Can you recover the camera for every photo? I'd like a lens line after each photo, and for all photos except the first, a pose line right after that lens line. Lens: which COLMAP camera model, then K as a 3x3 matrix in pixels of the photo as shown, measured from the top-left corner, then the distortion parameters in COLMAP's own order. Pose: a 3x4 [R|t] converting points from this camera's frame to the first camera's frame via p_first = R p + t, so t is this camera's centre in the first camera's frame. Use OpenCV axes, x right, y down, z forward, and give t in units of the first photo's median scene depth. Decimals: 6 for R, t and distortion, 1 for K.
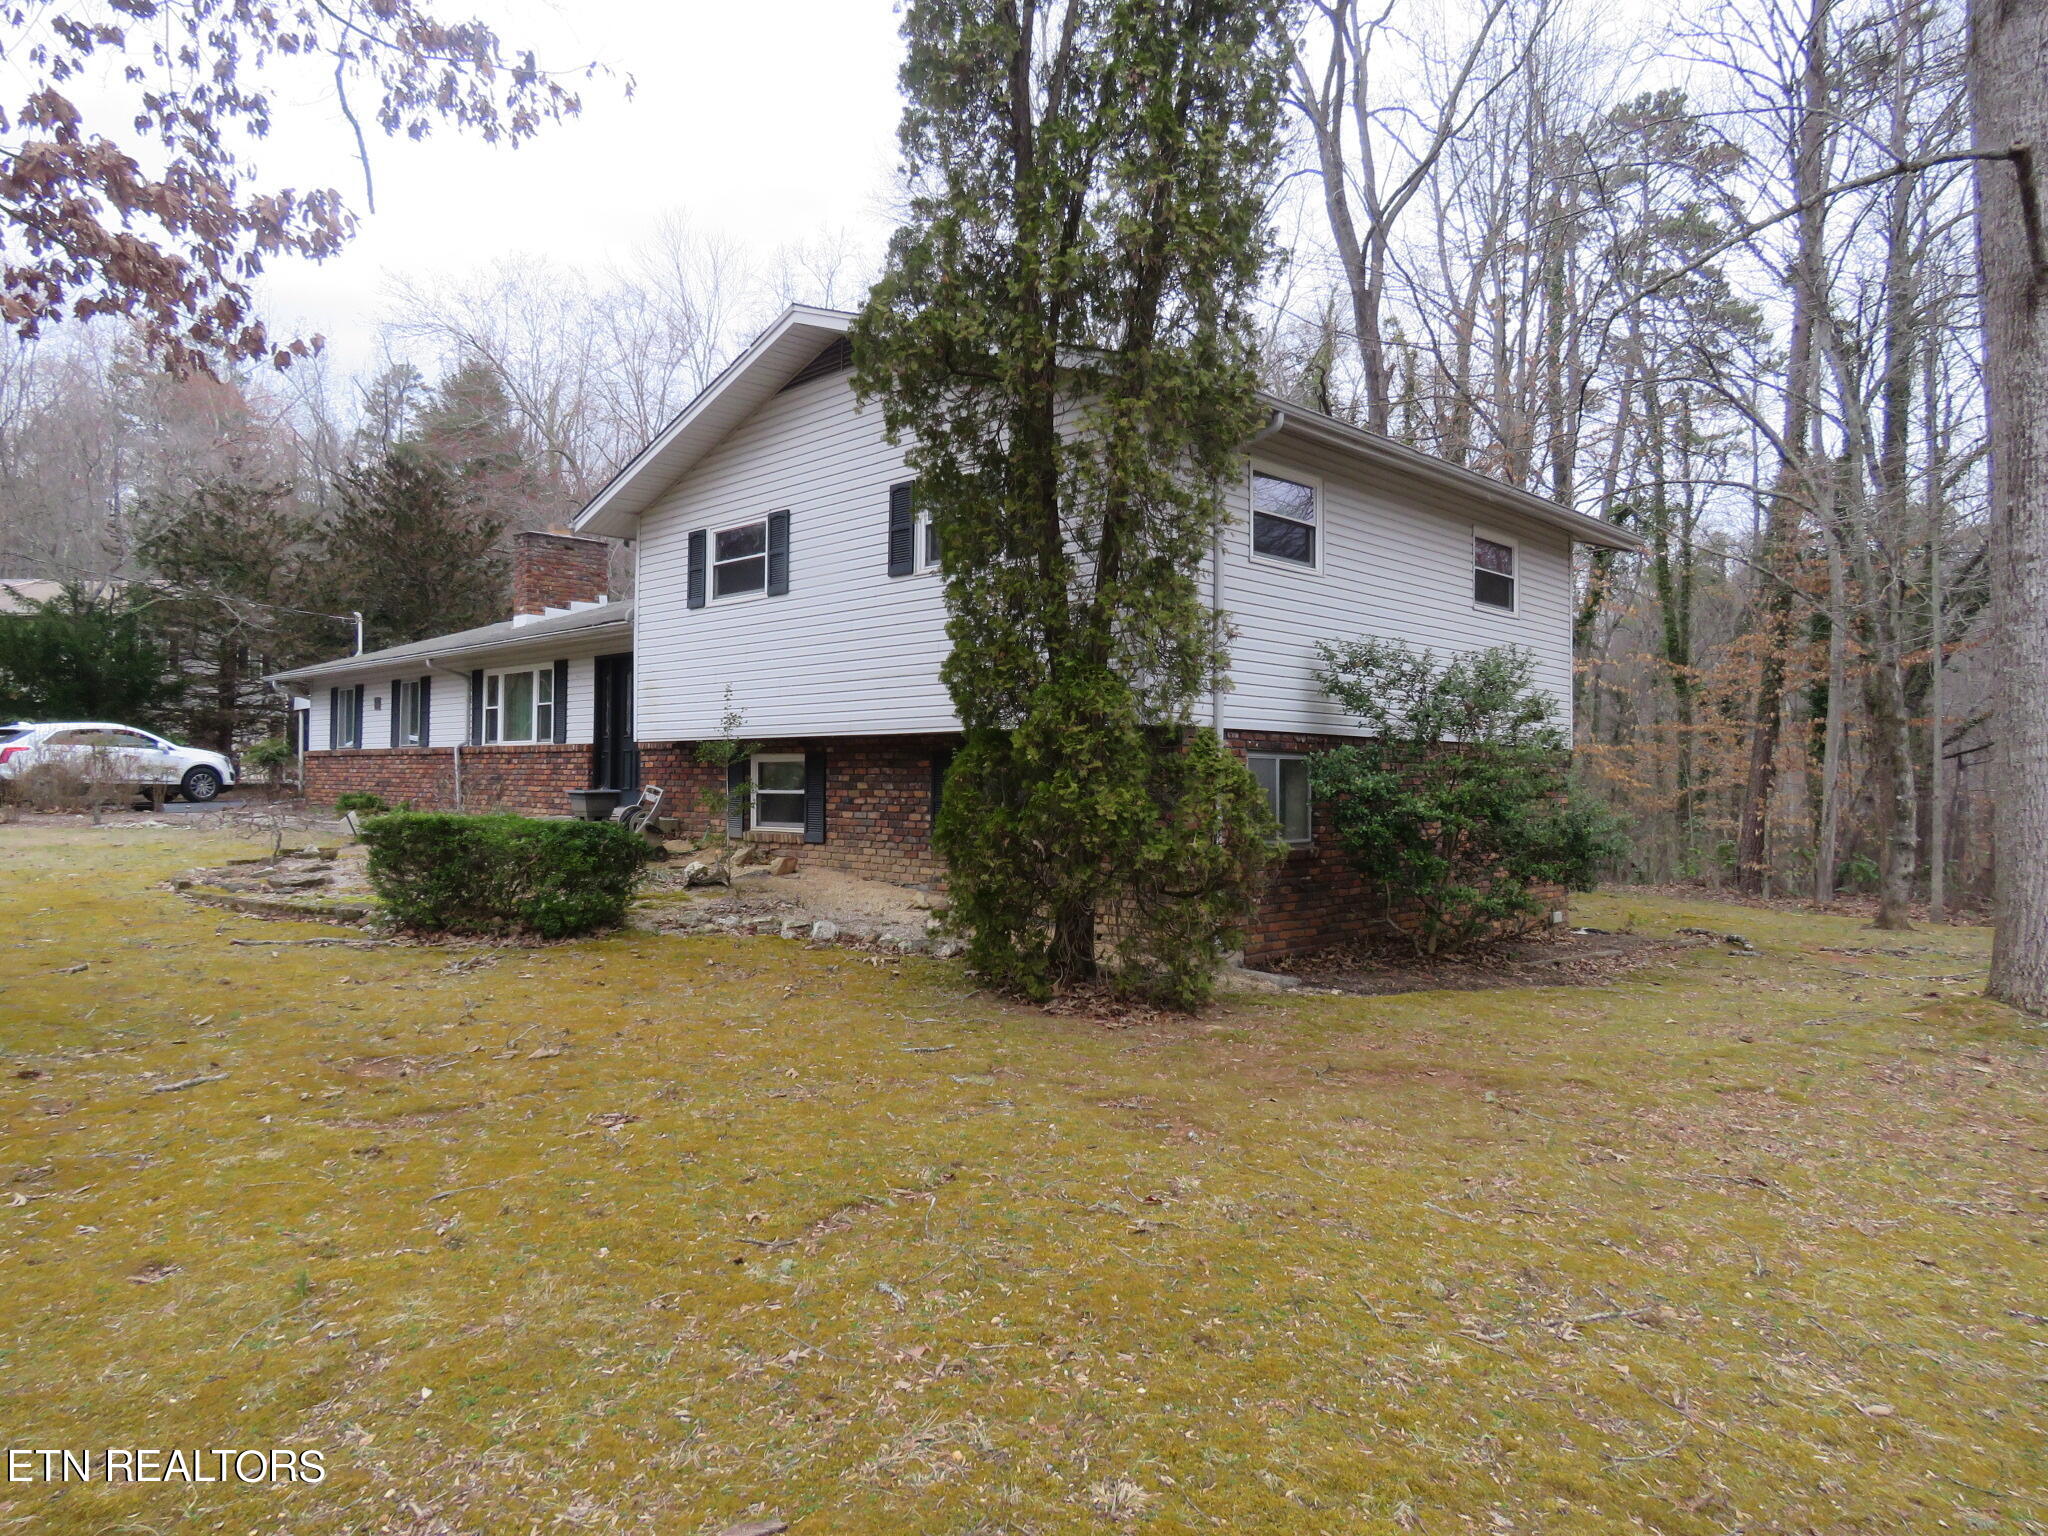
lens RADIAL K [[1305.1, 0, 1028.2], [0, 1305.1, 764.9], [0, 0, 1]] dist [-0.002920, 0.000927]
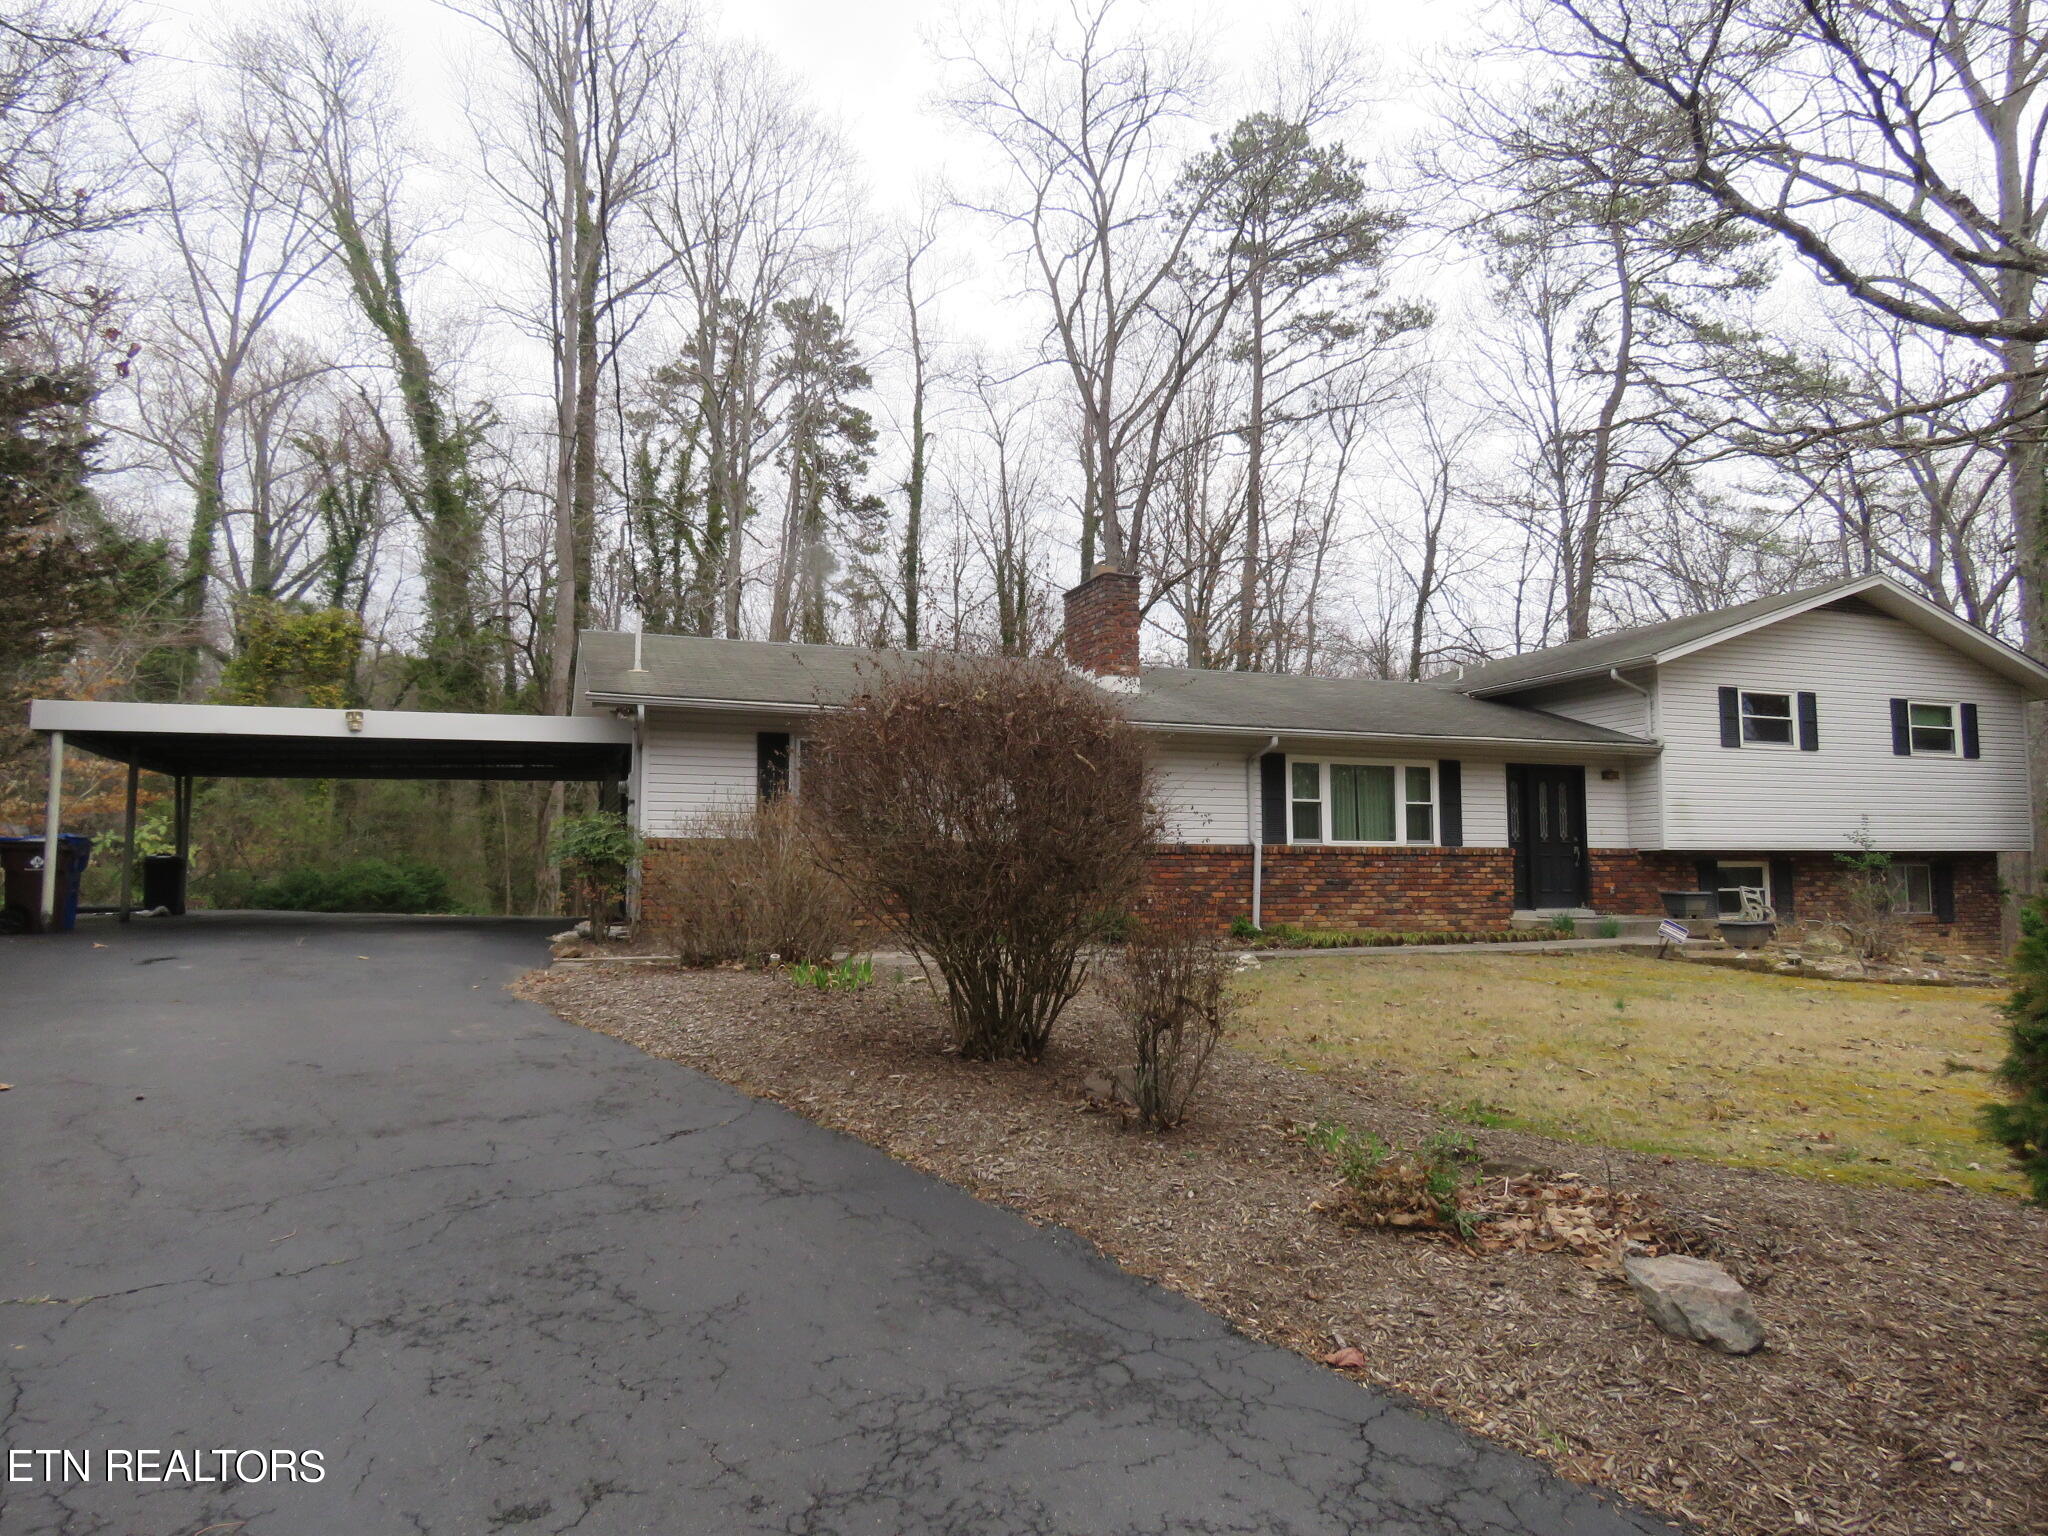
lens RADIAL K [[1306.0, 0, 1024.0], [0, 1306.0, 768.0], [0, 0, 1]] dist [-0.006887, -0.000459]
pose [[0.433593, 0.076802, 0.897830, -1.721970], [-0.001384, 0.996417, -0.084567, 0.010461], [-0.901108, 0.035425, 0.432145, 1.082082]]
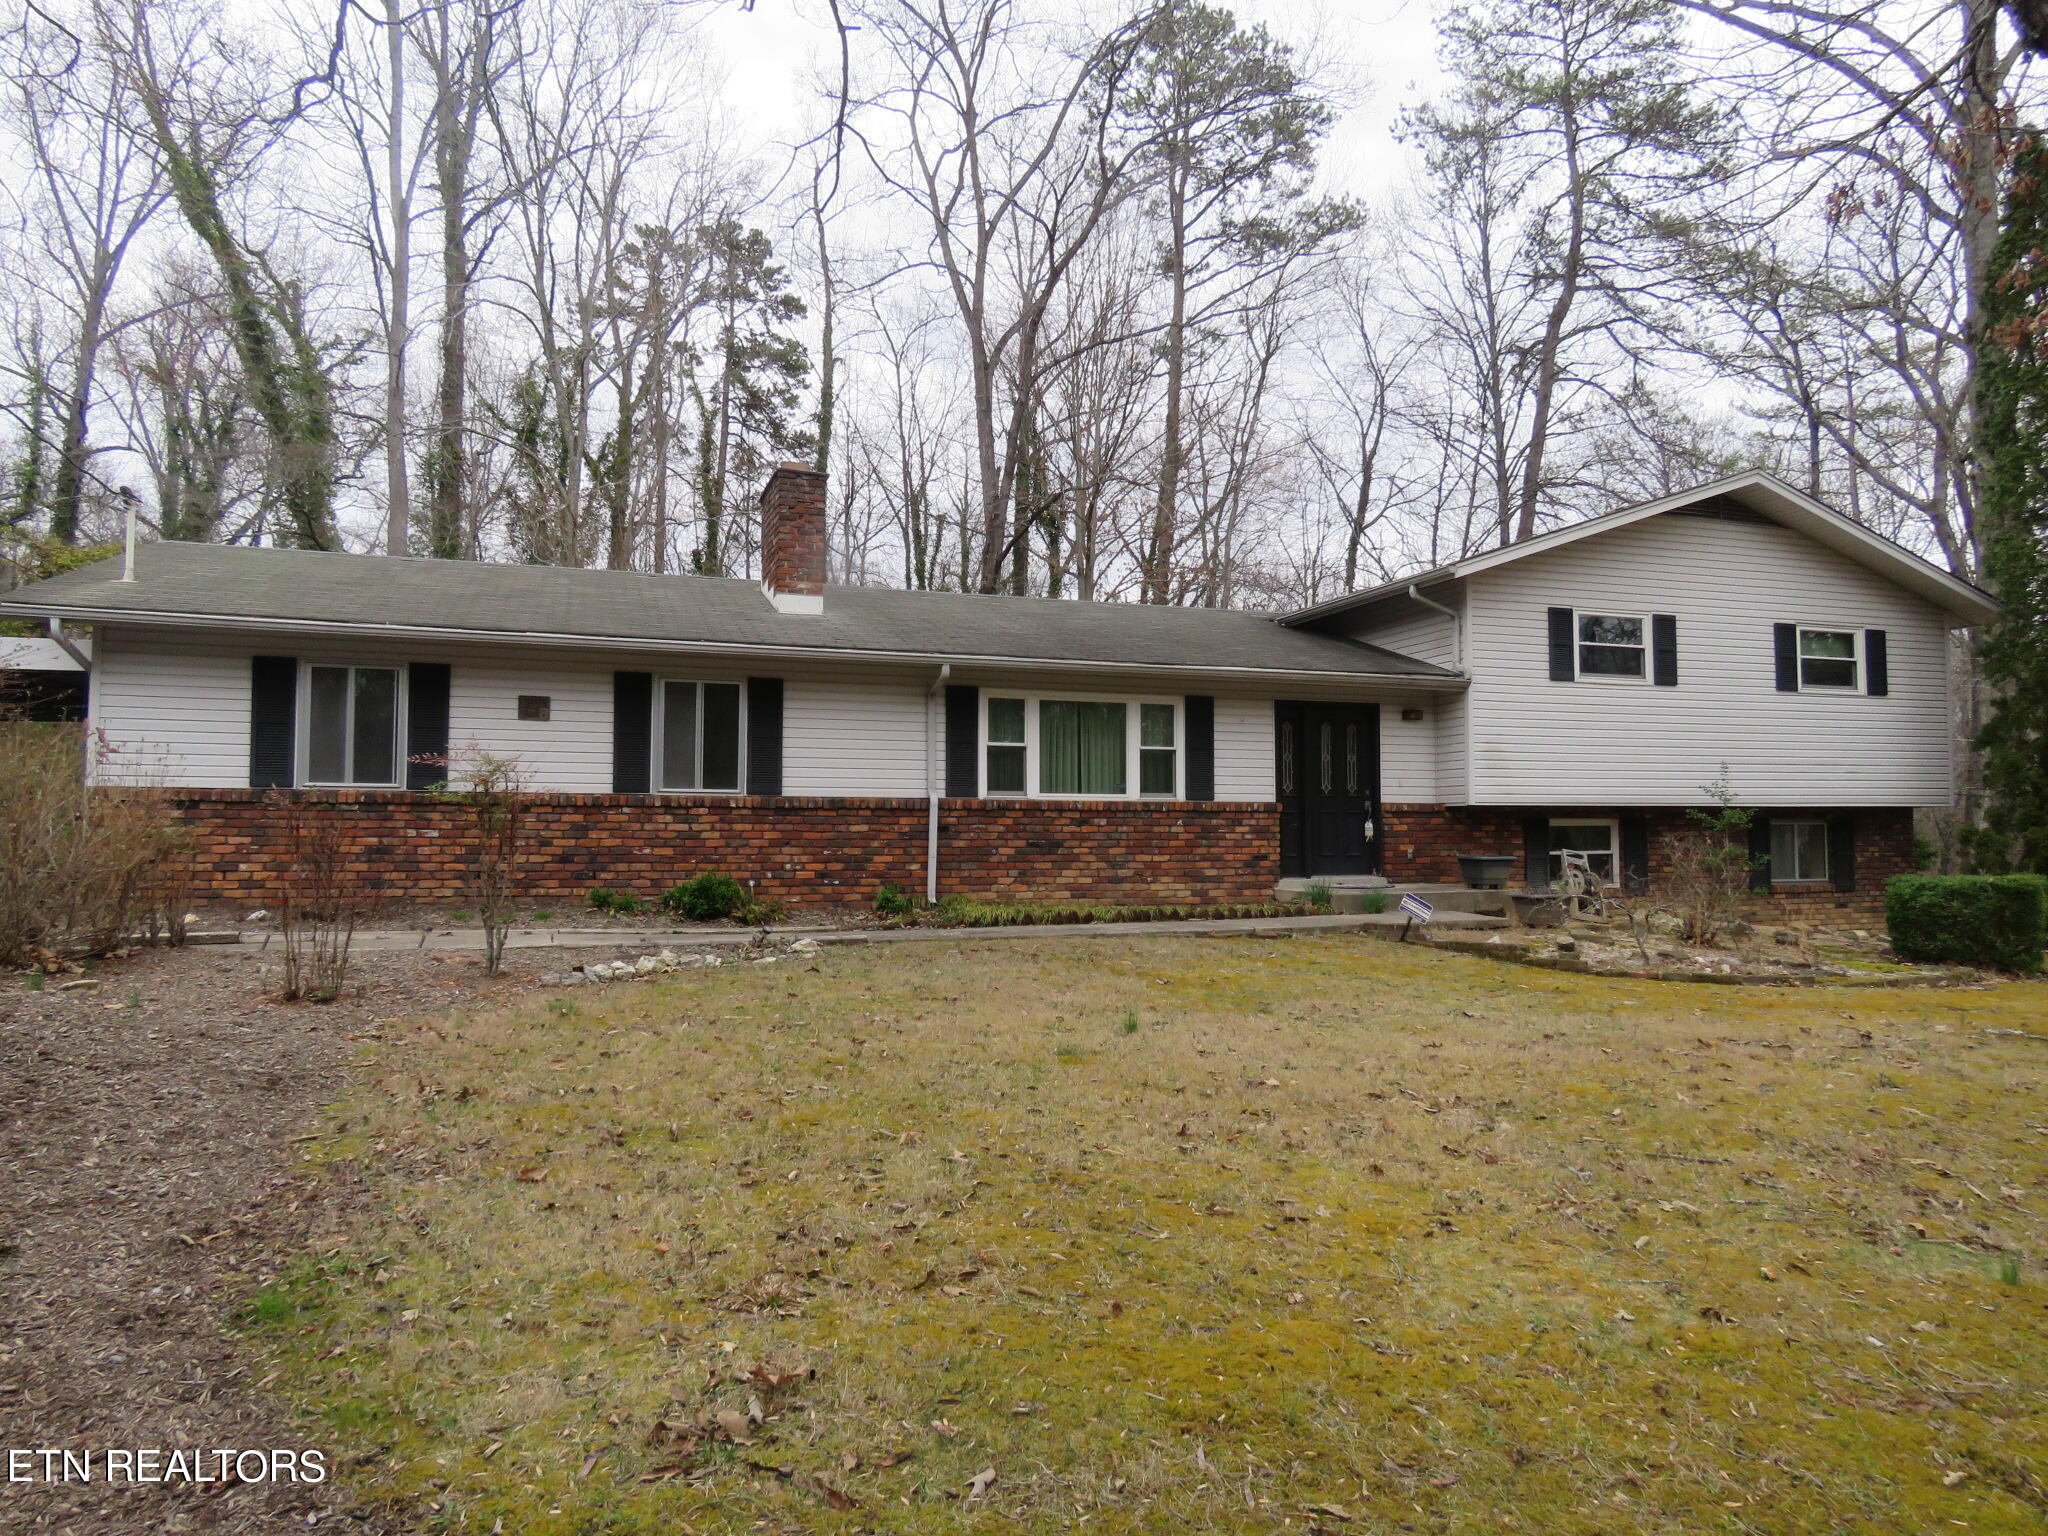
lens RADIAL K [[1305.1, 0, 1028.2], [0, 1305.1, 764.9], [0, 0, 1]] dist [-0.002920, 0.000927]
pose [[0.459598, 0.048672, 0.886793, -1.401052], [-0.002765, 0.998571, -0.053374, 0.006339], [-0.888123, 0.022078, 0.459075, 0.907254]]
